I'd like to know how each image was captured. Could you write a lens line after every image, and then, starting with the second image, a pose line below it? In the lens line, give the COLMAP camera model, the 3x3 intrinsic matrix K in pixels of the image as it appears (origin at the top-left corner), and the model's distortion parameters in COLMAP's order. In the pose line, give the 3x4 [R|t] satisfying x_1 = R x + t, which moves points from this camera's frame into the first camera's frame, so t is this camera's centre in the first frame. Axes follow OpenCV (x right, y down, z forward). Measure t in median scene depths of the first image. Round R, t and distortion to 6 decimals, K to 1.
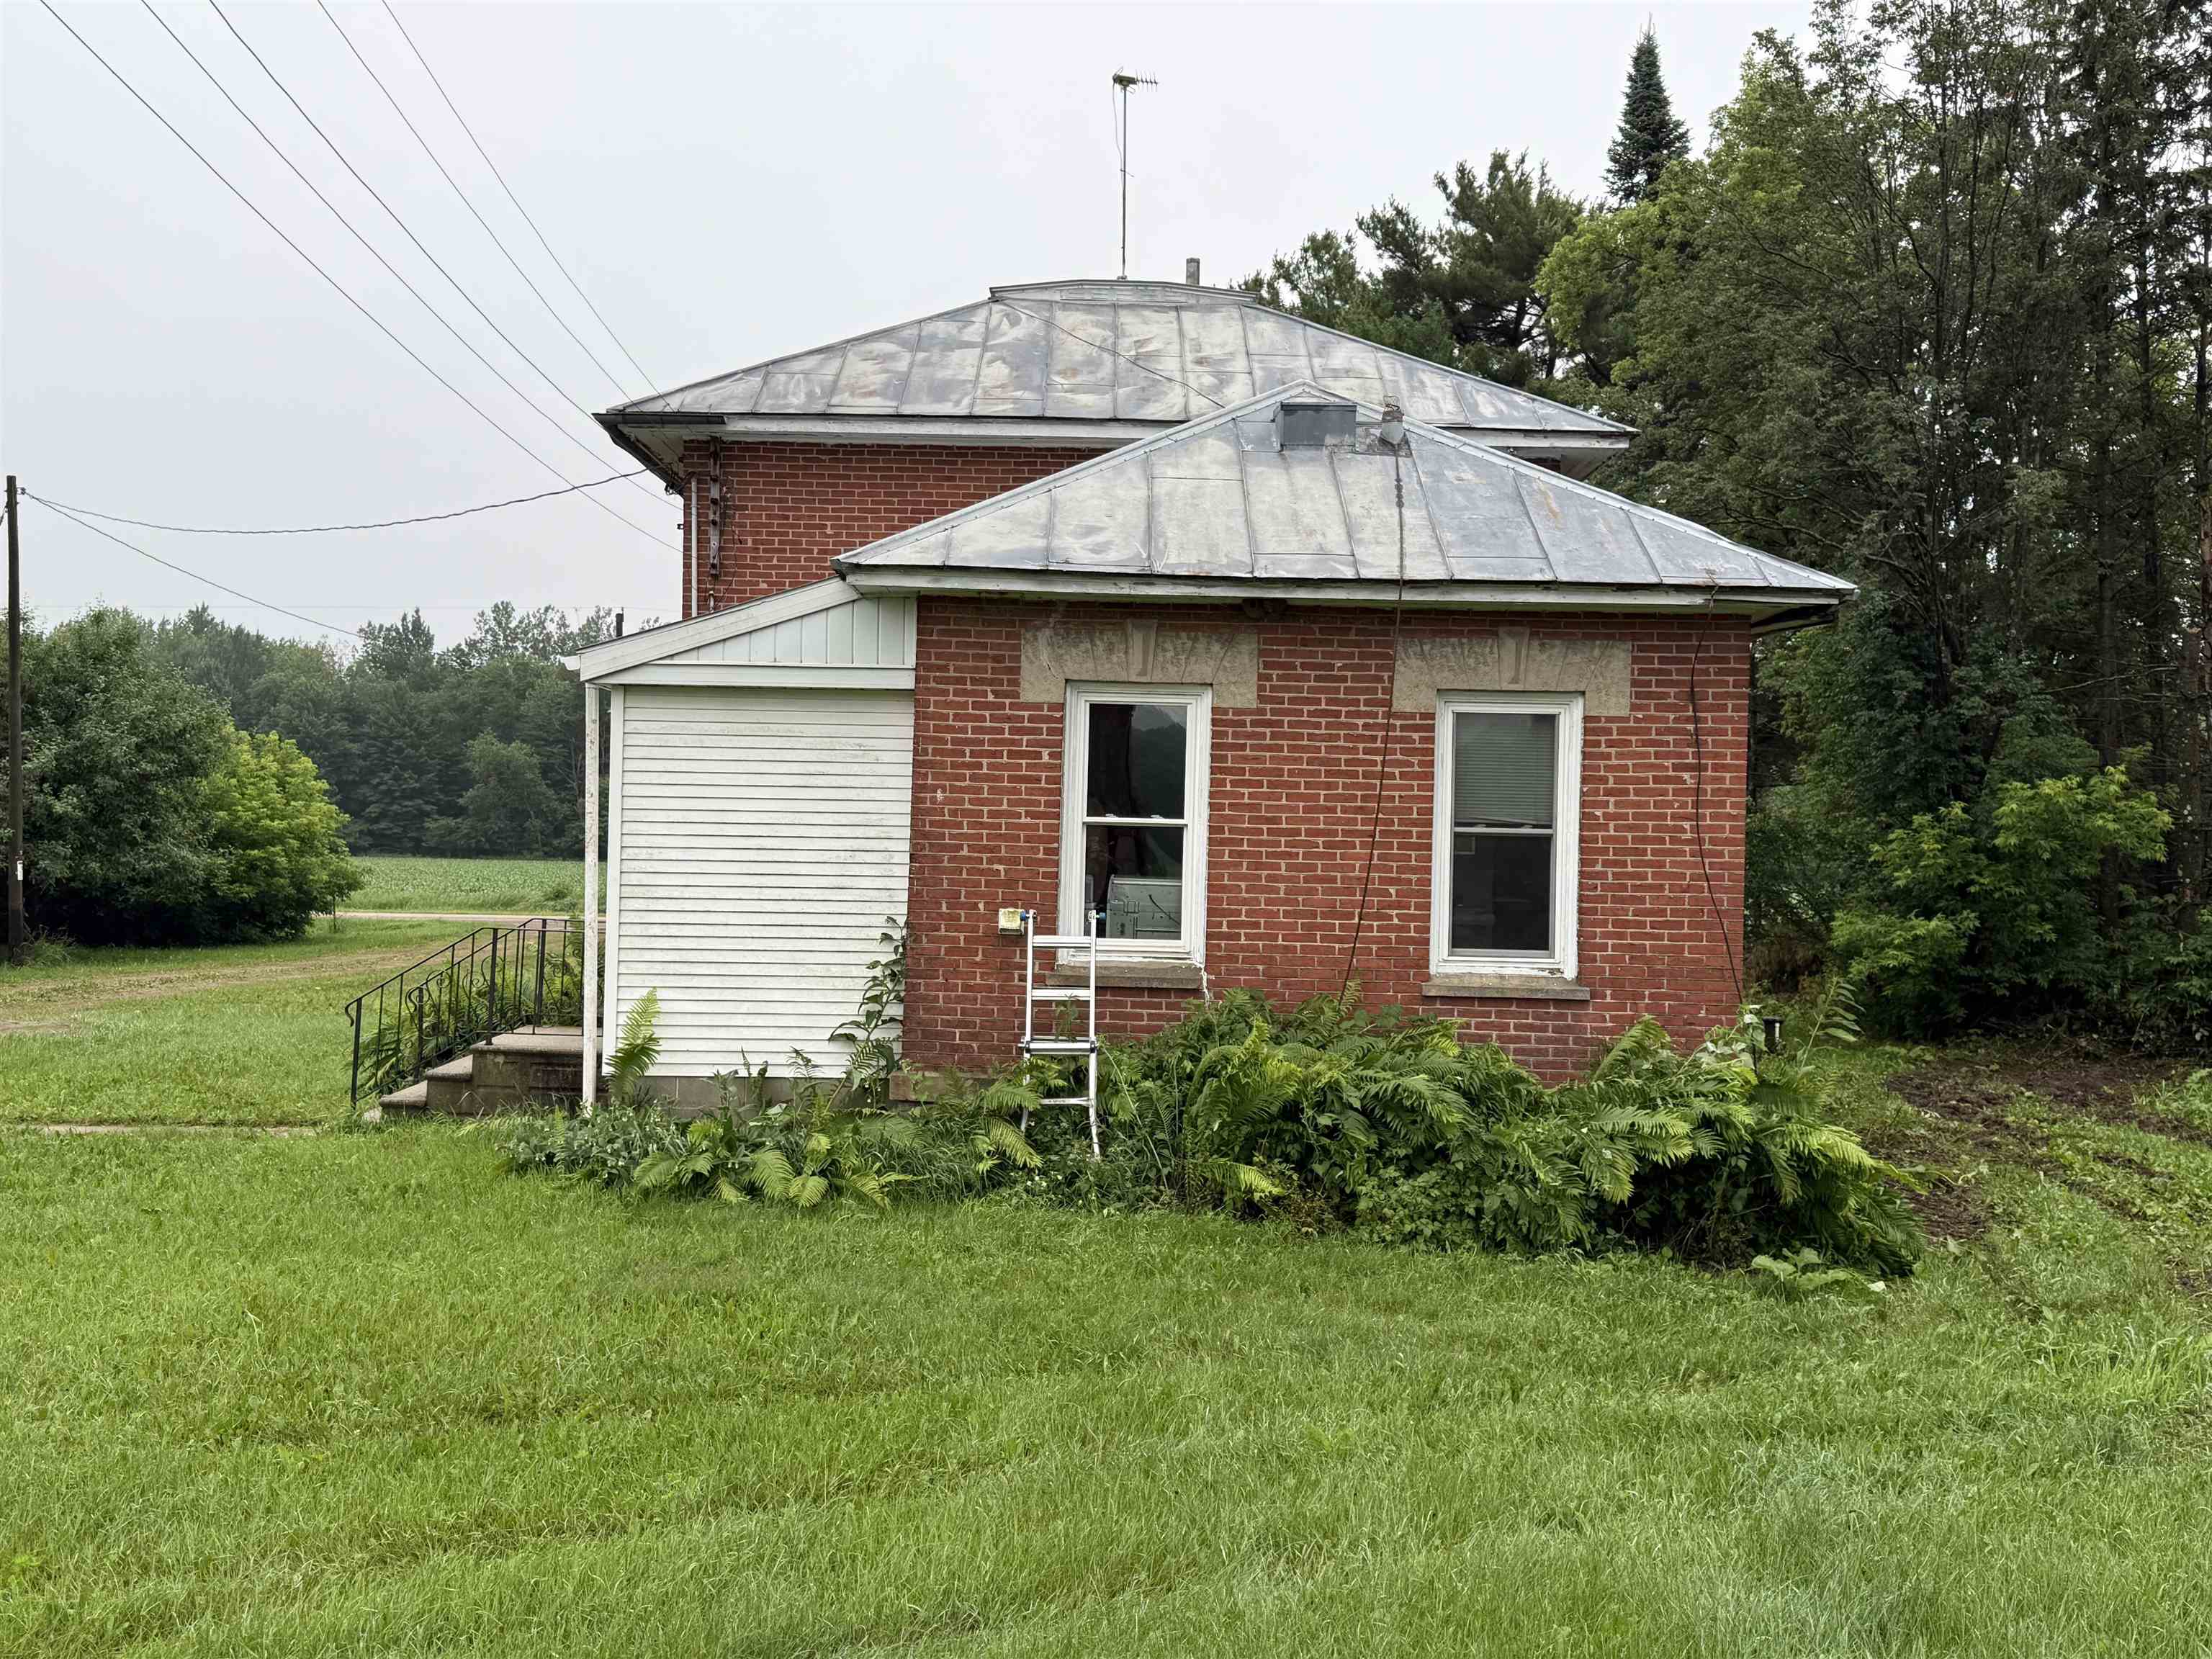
lens RADIAL K [[2189.0, 0, 1106.0], [0, 2189.0, 829.5], [0, 0, 1]] dist [0.232179, -0.389978]
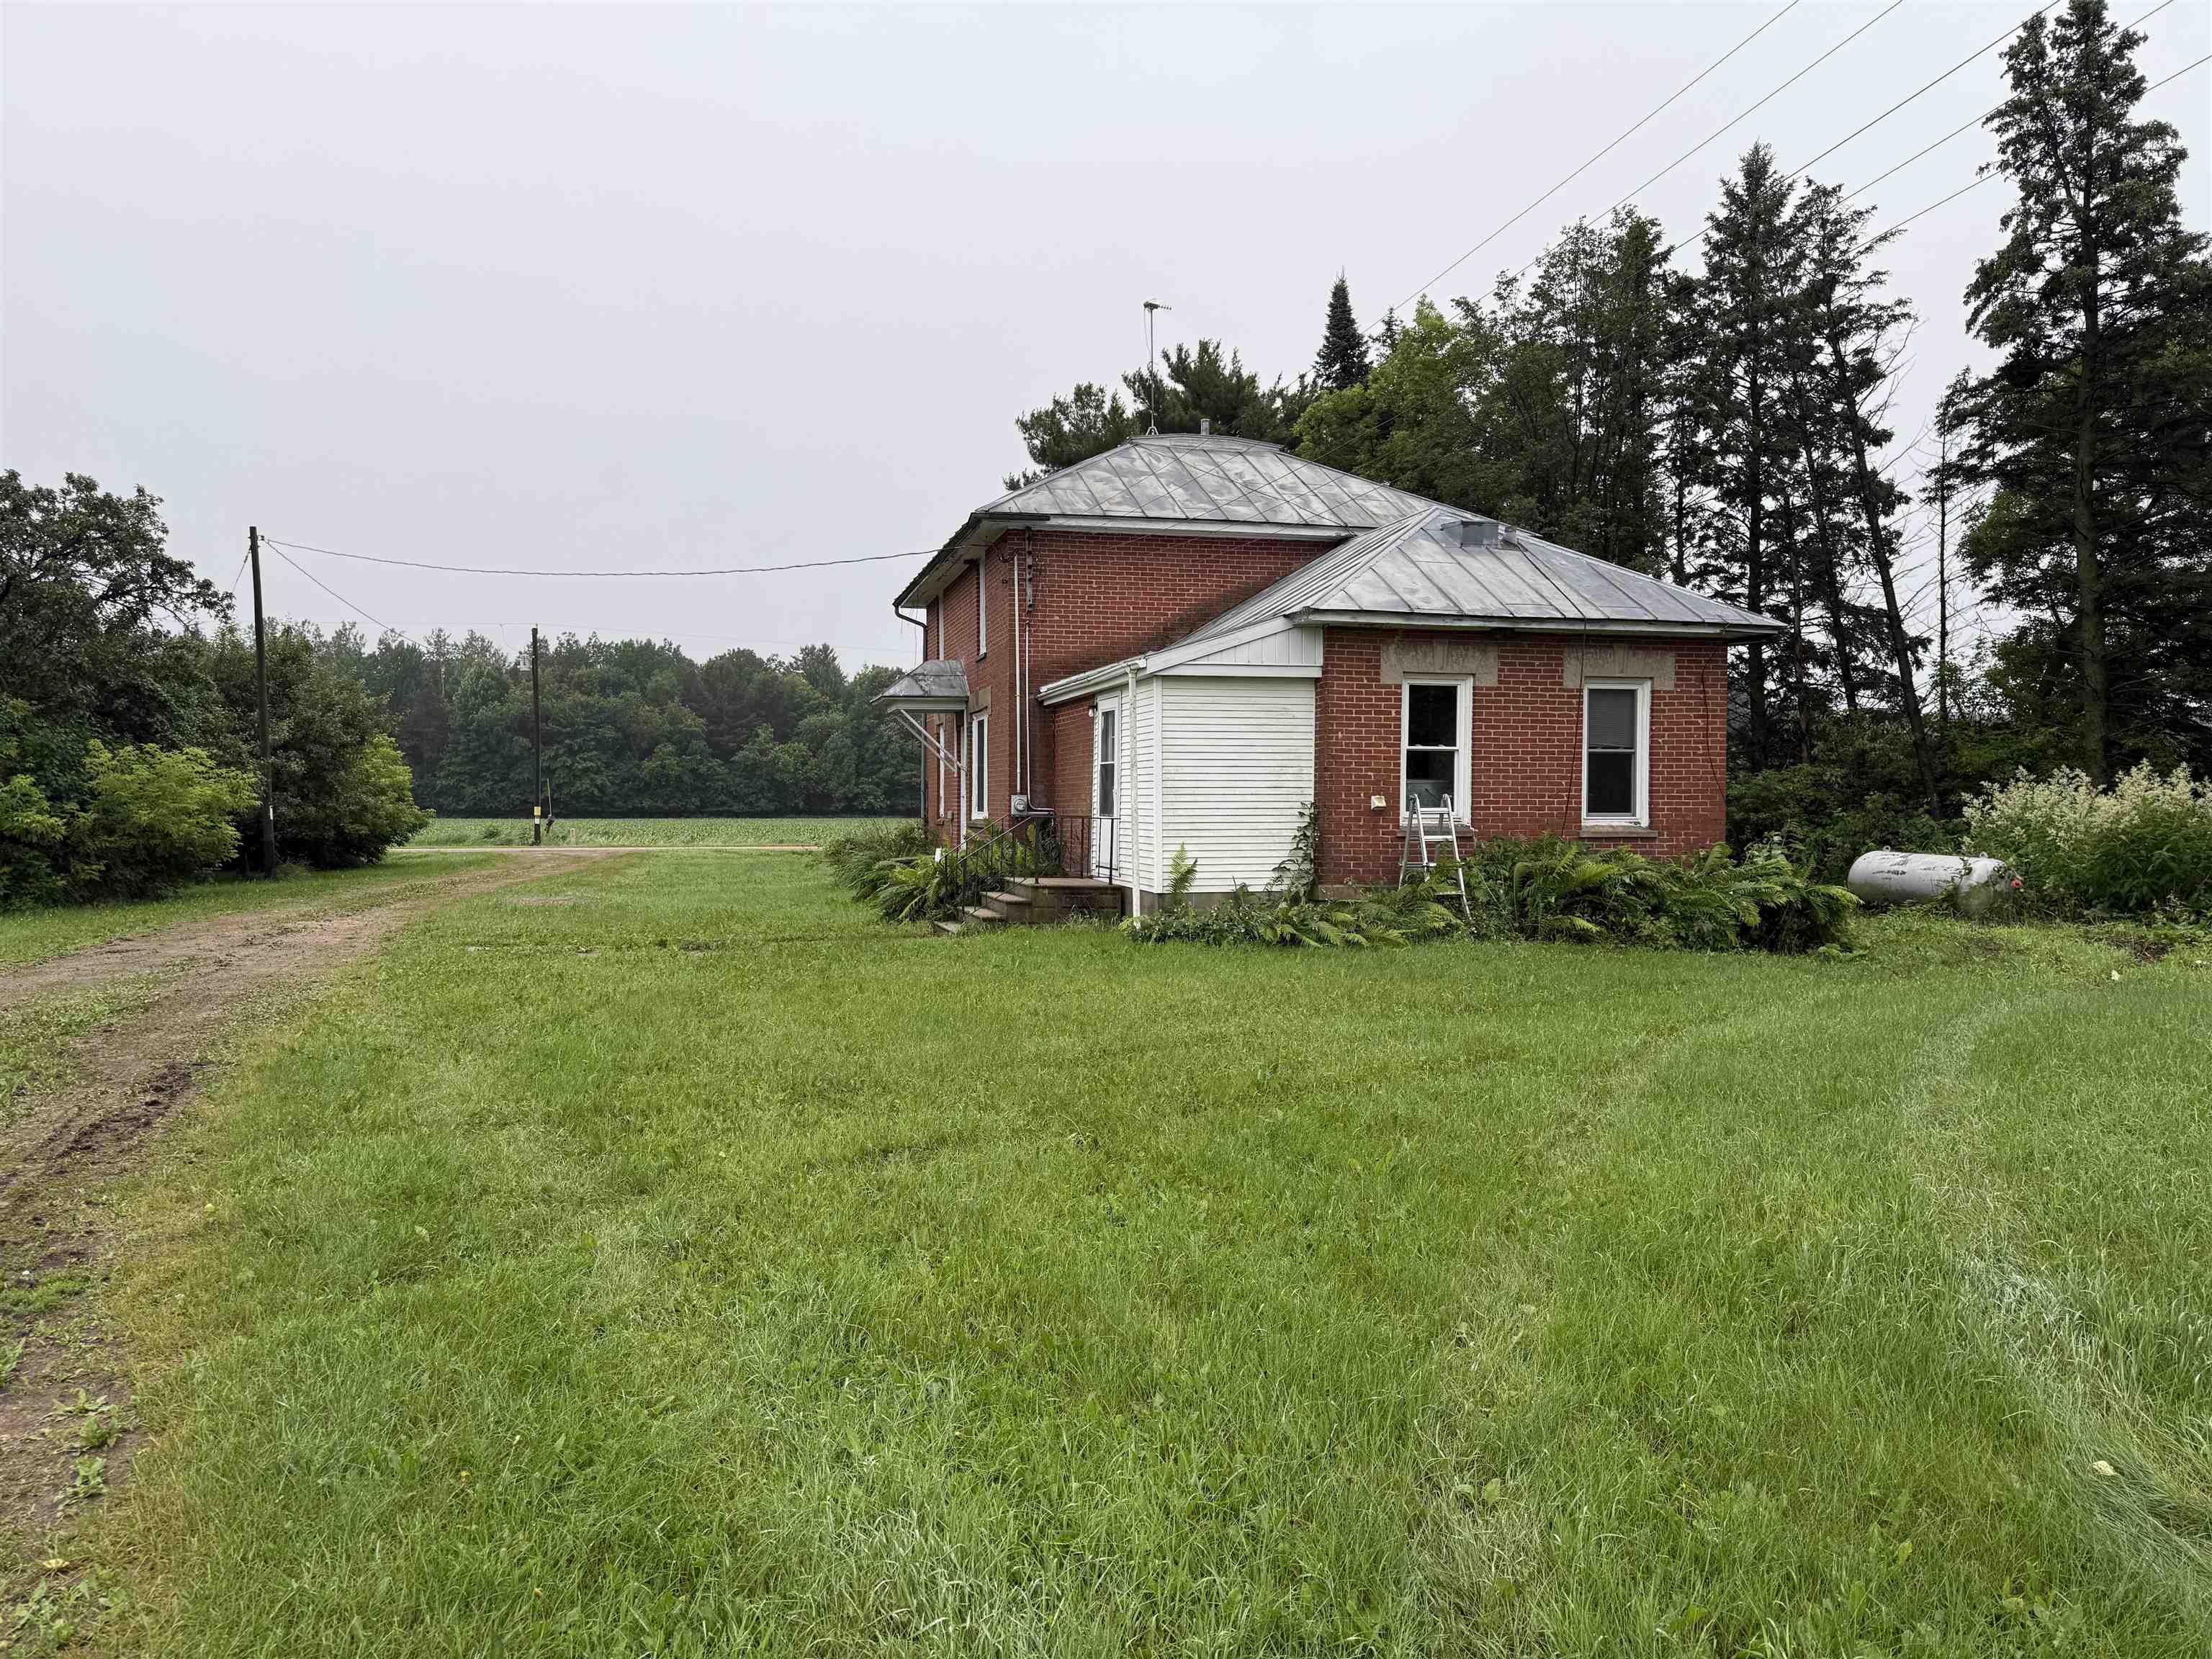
lens RADIAL K [[1568.3, 0, 1107.8], [0, 1568.3, 837.0], [0, 0, 1]] dist [0.105704, -0.001015]
pose [[0.970964, -0.023947, 0.238026, -0.572128], [0.016476, 0.999309, 0.033330, 0.022302], [-0.238659, -0.028440, 0.970687, -0.232181]]
